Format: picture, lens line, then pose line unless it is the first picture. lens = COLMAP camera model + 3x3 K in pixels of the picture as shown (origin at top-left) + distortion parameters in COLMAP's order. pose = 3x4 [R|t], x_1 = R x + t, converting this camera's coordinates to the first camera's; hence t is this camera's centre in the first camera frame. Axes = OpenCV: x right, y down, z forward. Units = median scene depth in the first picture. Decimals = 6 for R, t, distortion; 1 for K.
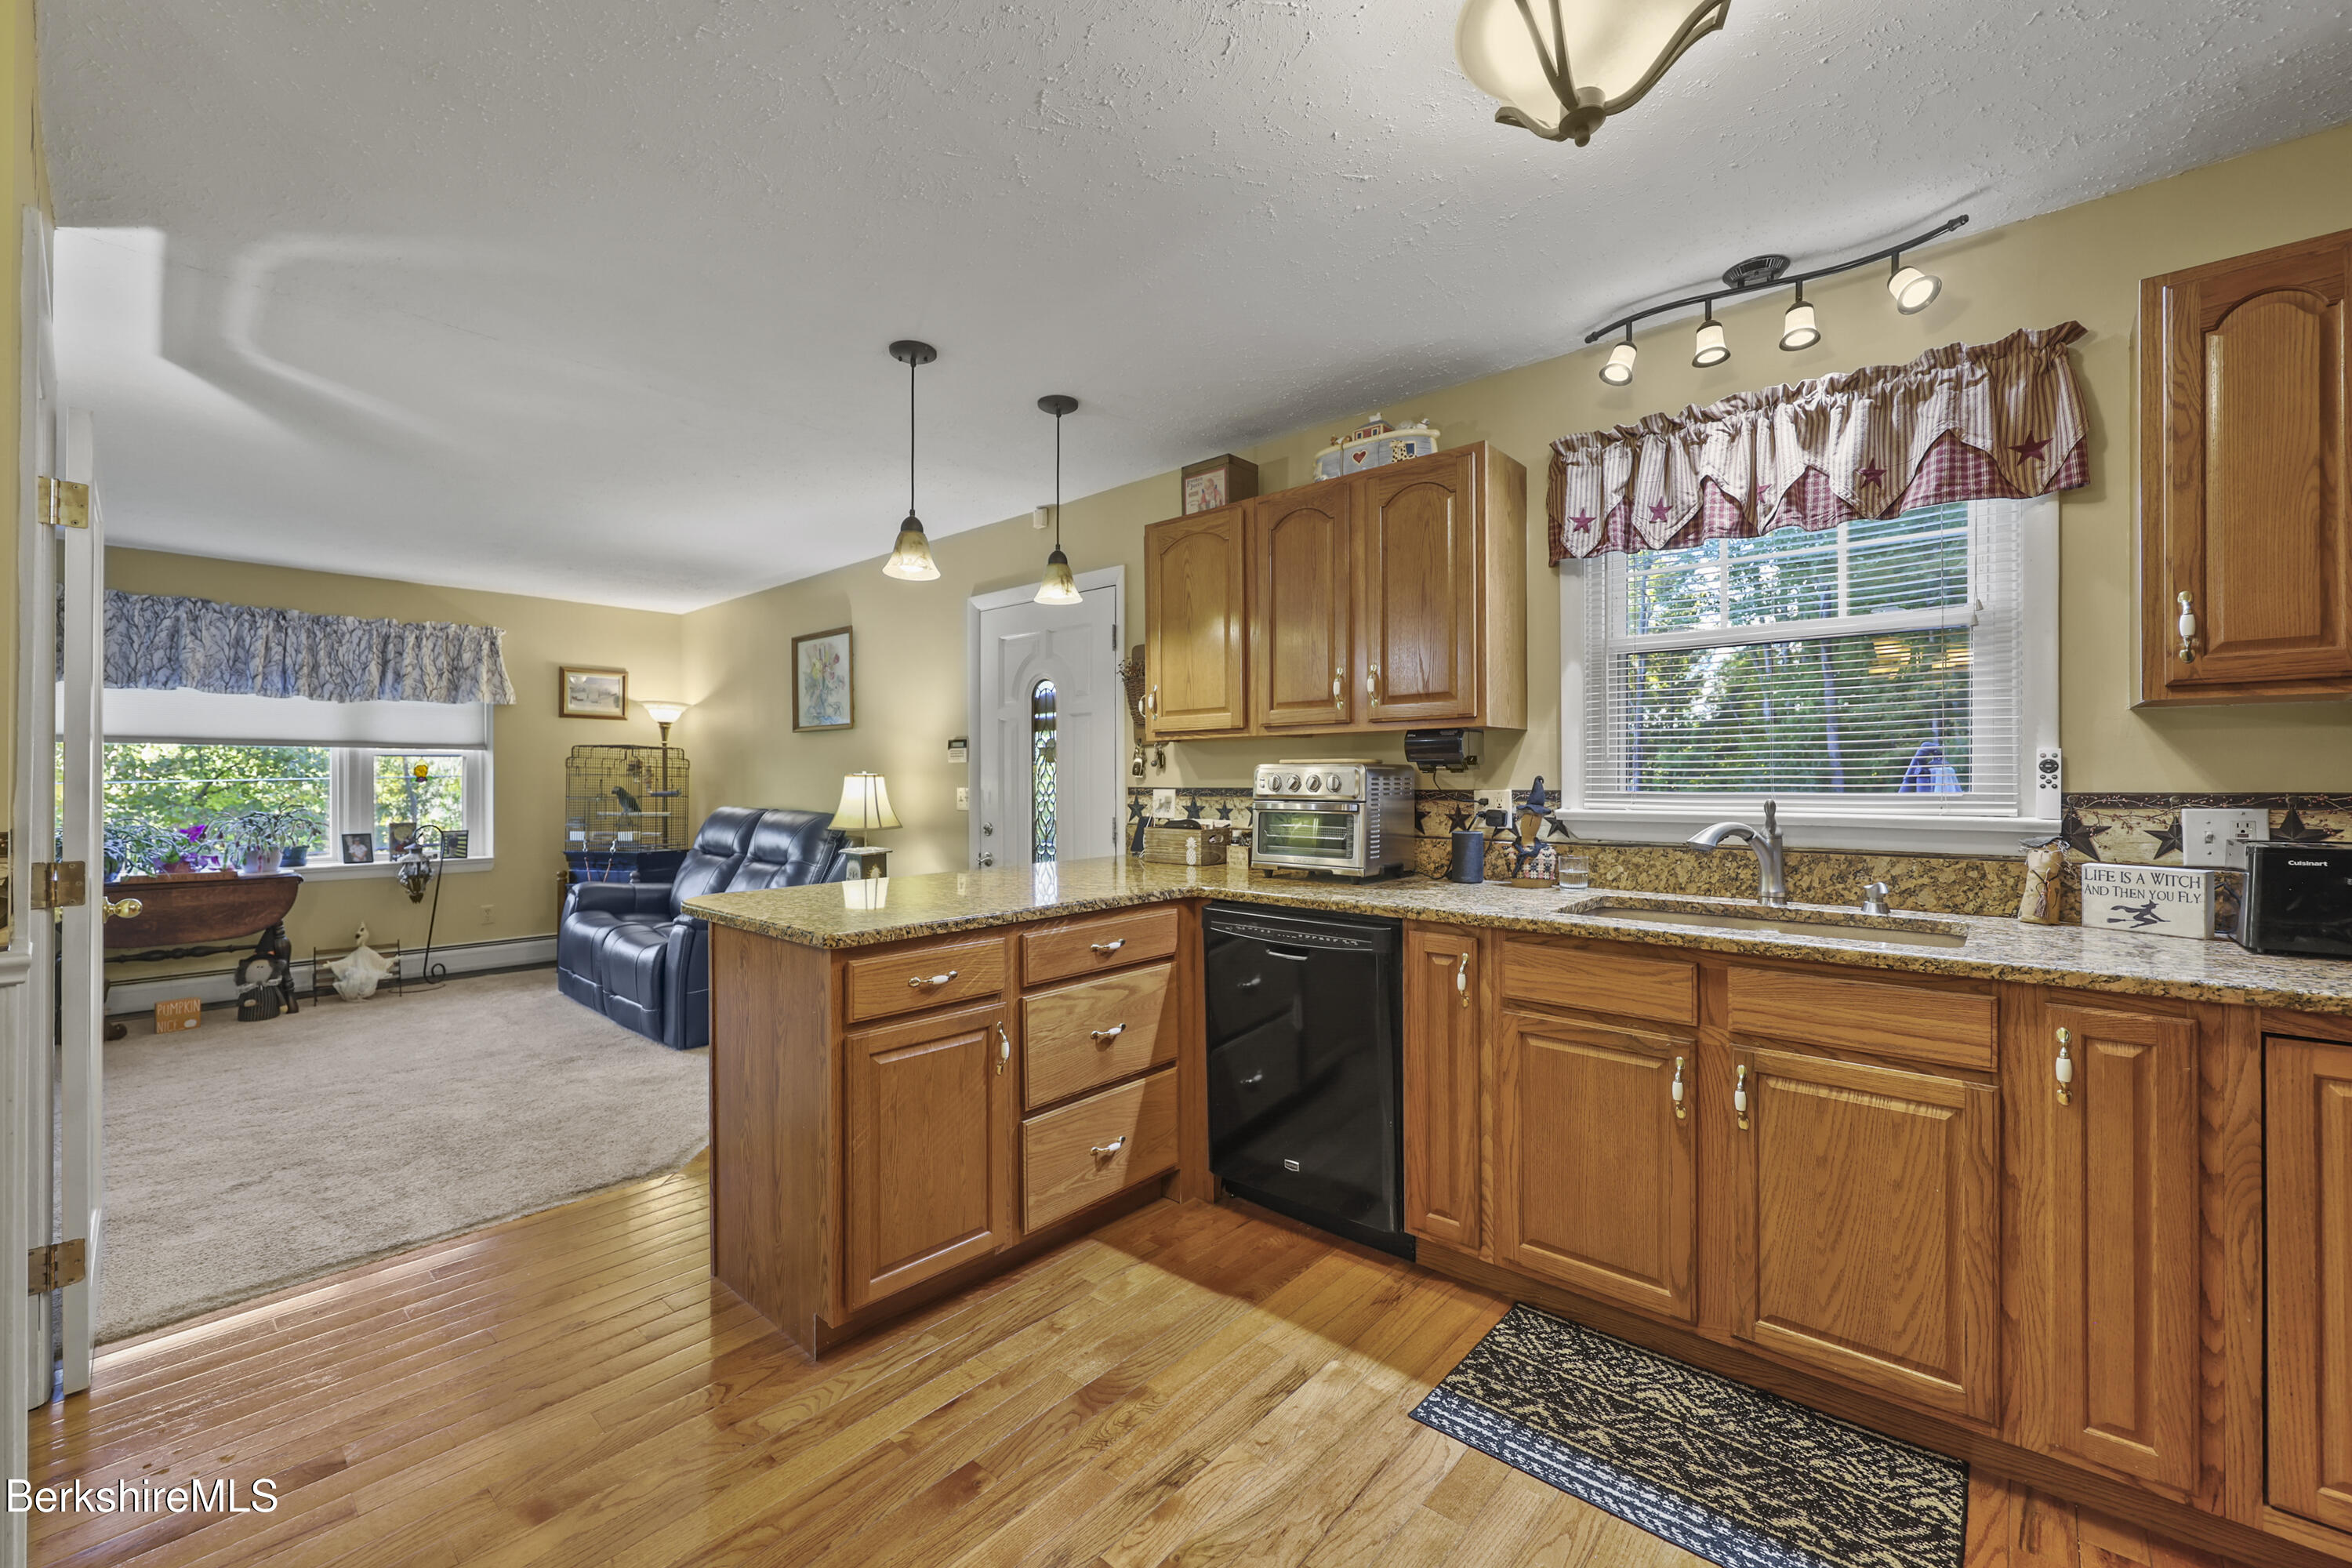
lens RADIAL K [[950.7, 0, 1183.2], [0, 950.7, 778.2], [0, 0, 1]] dist [-0.000454, 0.000339]
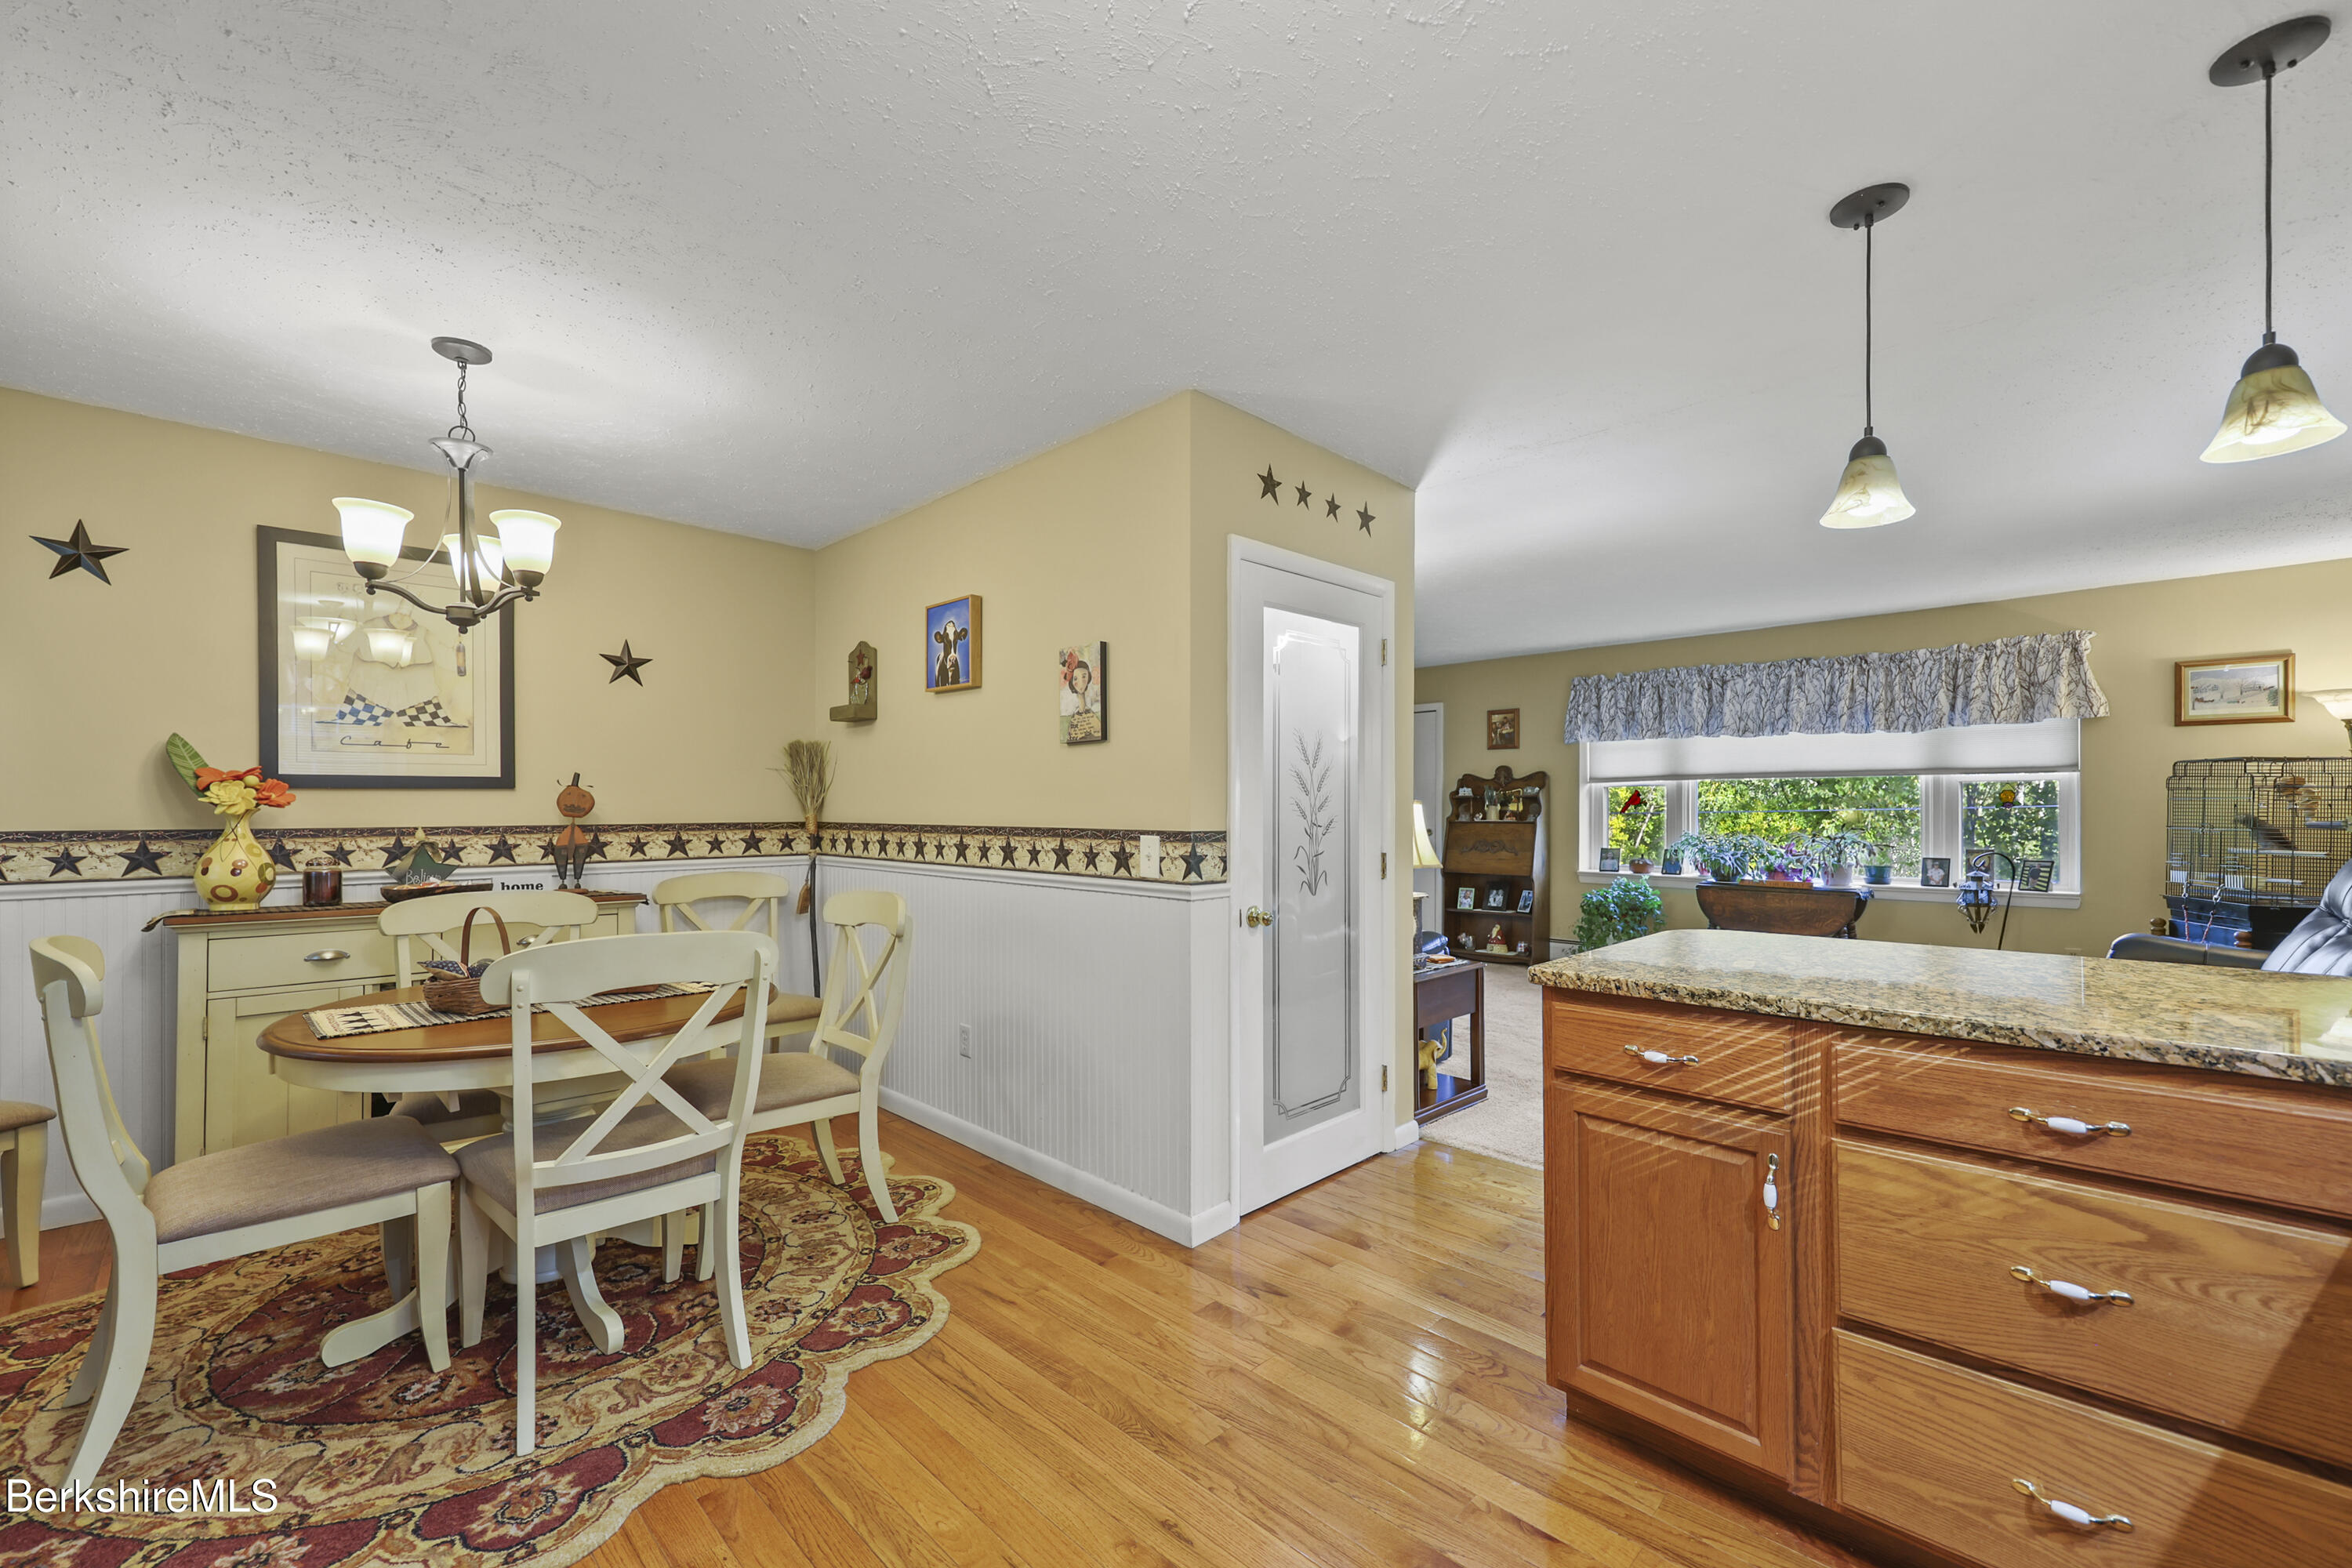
lens RADIAL K [[950.7, 0, 1181.0], [0, 950.7, 806.5], [0, 0, 1]] dist [-0.000454, 0.000339]
pose [[-0.060305, -0.001263, -0.998179, 0.366240], [0.004441, 0.999989, -0.001534, 0.000982], [0.998170, -0.004525, -0.060298, 0.423536]]
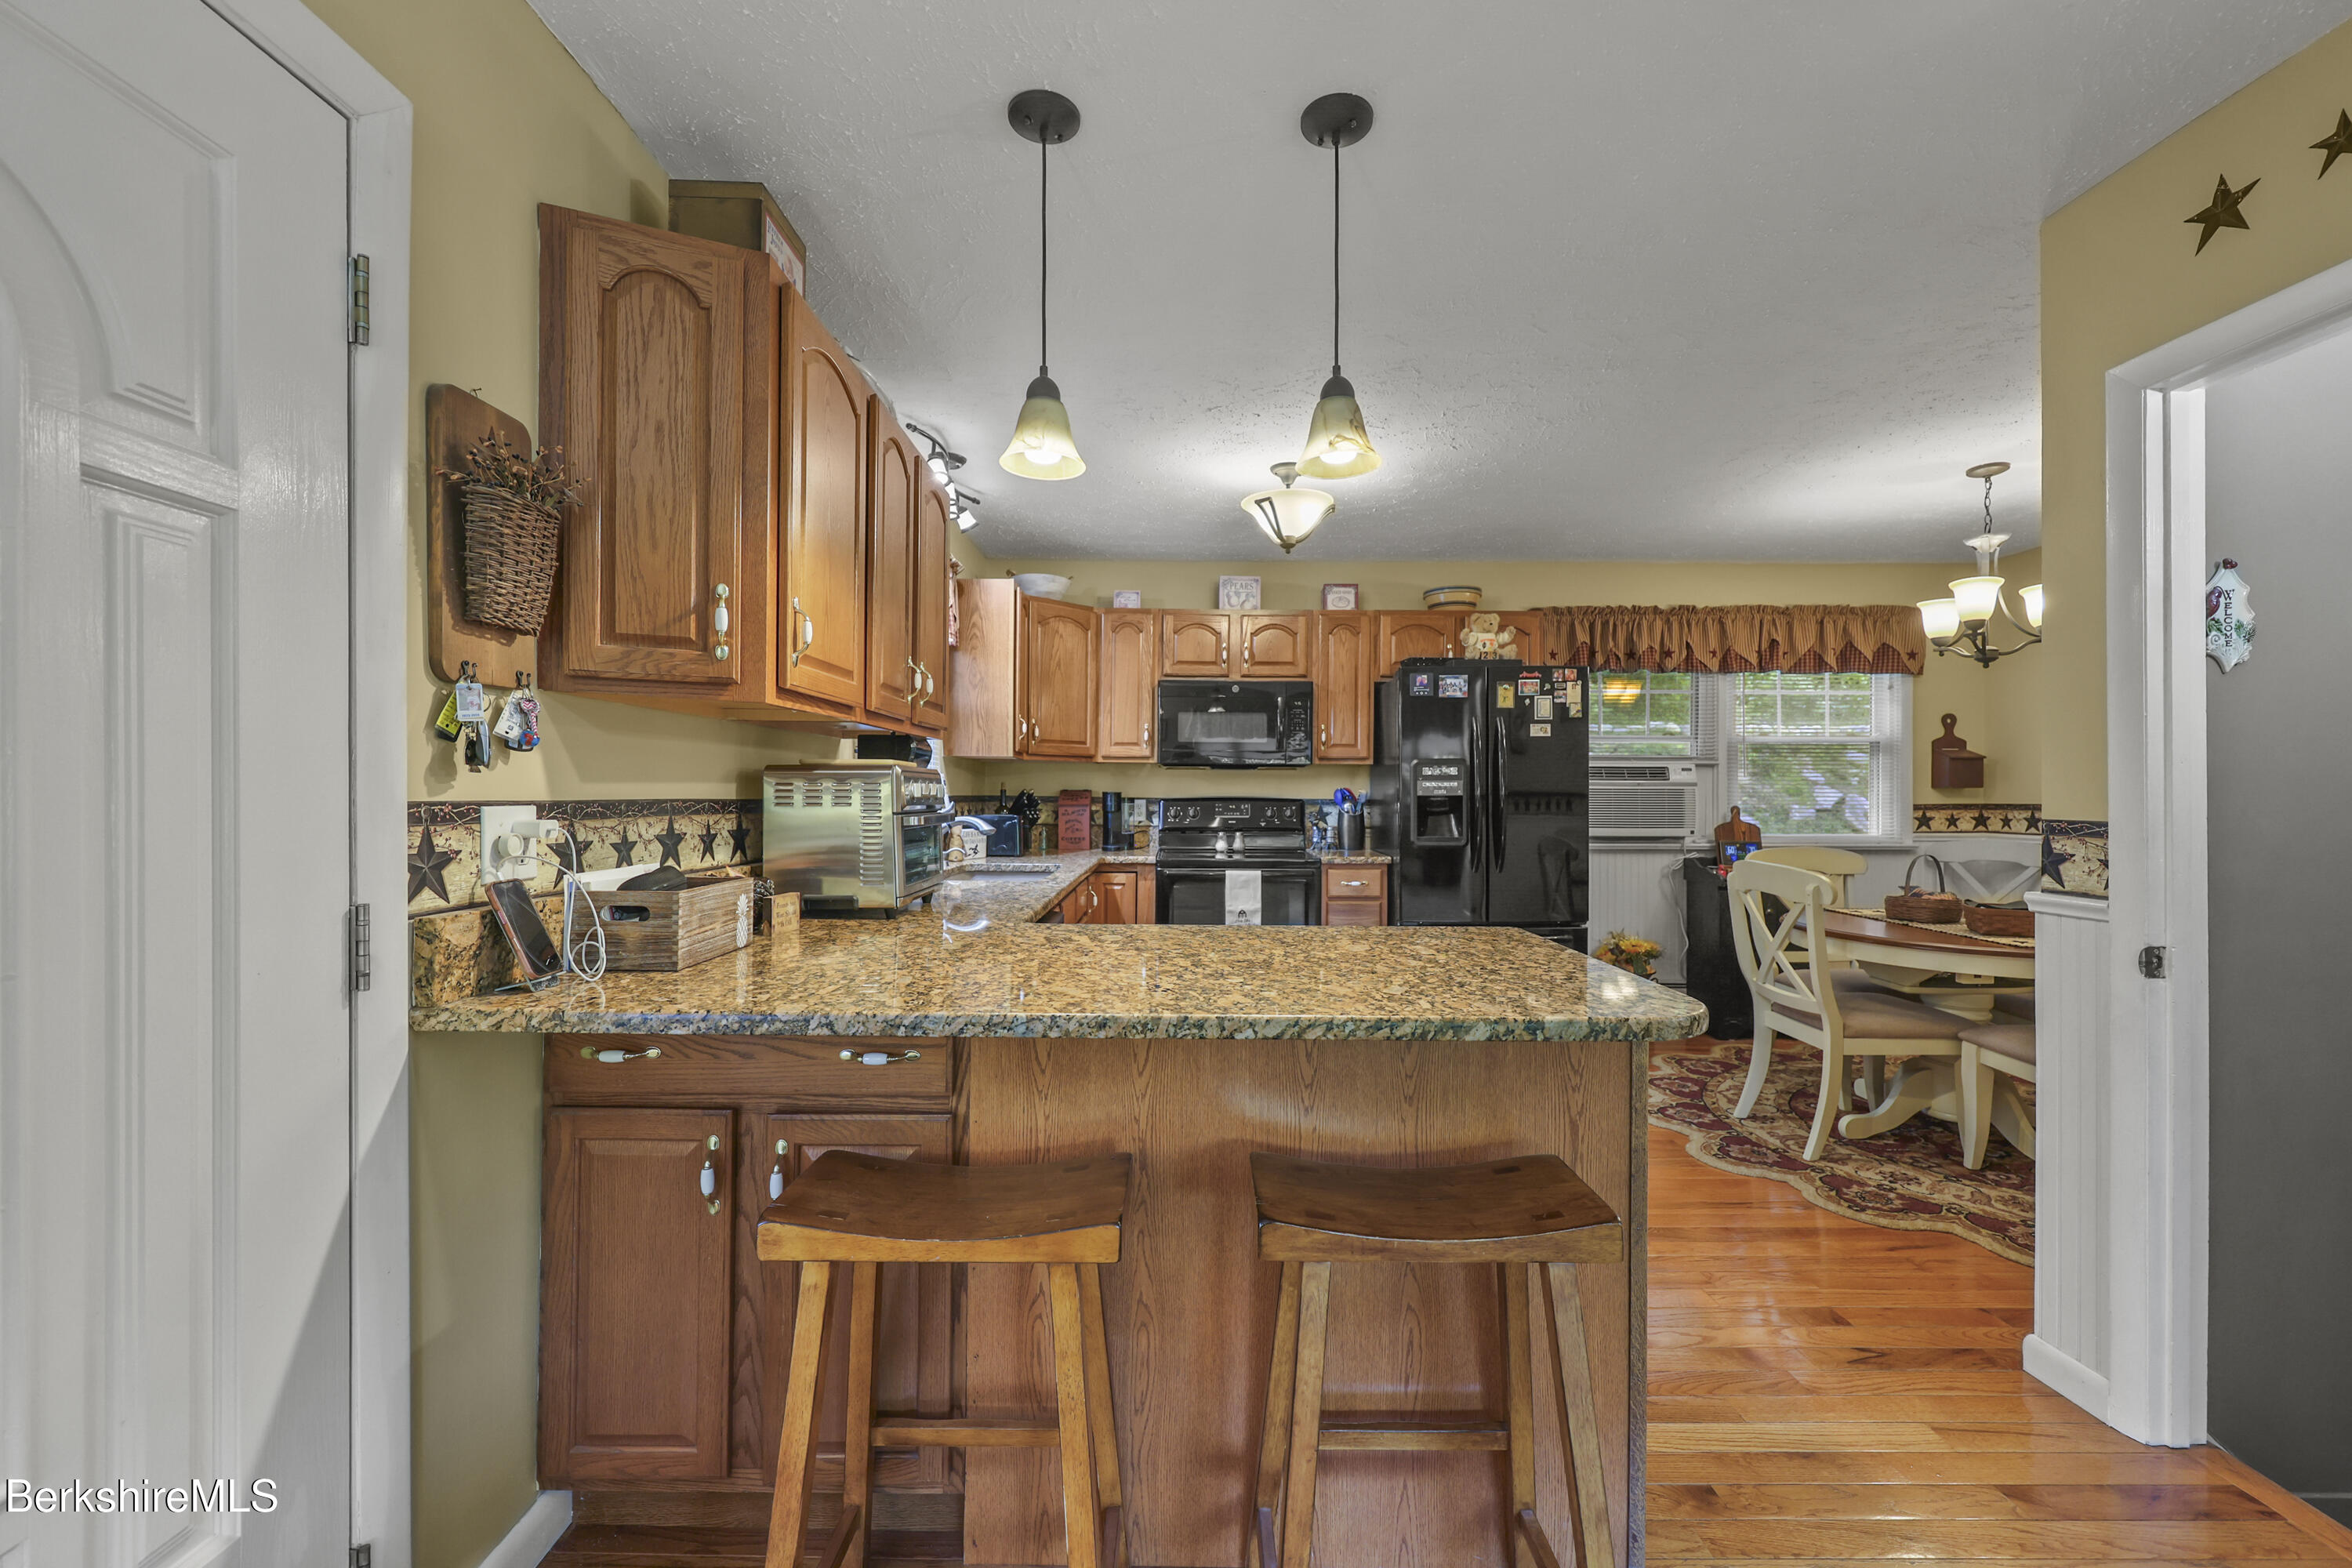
lens RADIAL K [[950.7, 0, 1178.8], [0, 950.7, 792.0], [0, 0, 1]] dist [-0.000454, 0.000339]
pose [[-0.663102, 0.000030, 0.748529, -0.560042], [-0.003340, 0.999990, -0.002999, 0.007339], [-0.748521, -0.004488, -0.663096, 1.214246]]
